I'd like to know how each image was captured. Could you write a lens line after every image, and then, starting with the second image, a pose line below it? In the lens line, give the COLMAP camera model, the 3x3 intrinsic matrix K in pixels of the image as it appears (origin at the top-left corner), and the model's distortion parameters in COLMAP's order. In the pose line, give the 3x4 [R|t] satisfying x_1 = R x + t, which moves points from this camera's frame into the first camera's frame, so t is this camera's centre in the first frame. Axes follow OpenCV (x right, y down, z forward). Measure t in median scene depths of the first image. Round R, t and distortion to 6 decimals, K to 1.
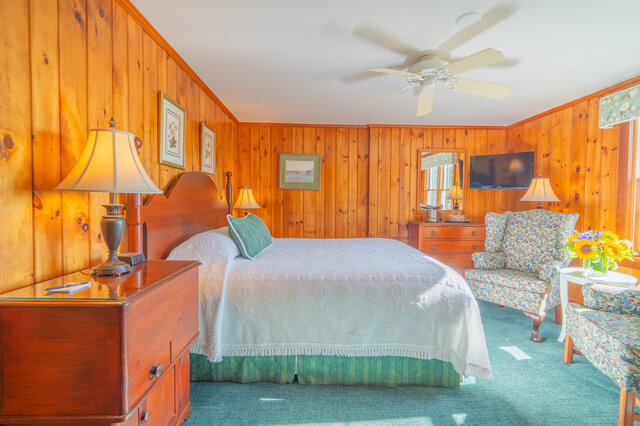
lens RADIAL K [[298.5, 0, 323.0], [0, 298.5, 213.1], [0, 0, 1]] dist [-0.000747, -0.000982]
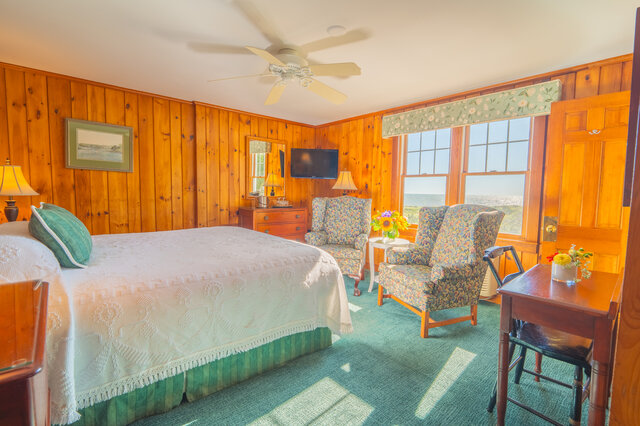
lens RADIAL K [[298.5, 0, 323.0], [0, 298.5, 213.1], [0, 0, 1]] dist [-0.000747, -0.000982]
pose [[0.771078, -0.040356, 0.635461, -0.170331], [0.010247, 0.998647, 0.050988, -0.003708], [-0.636658, -0.032804, 0.770448, 0.065847]]
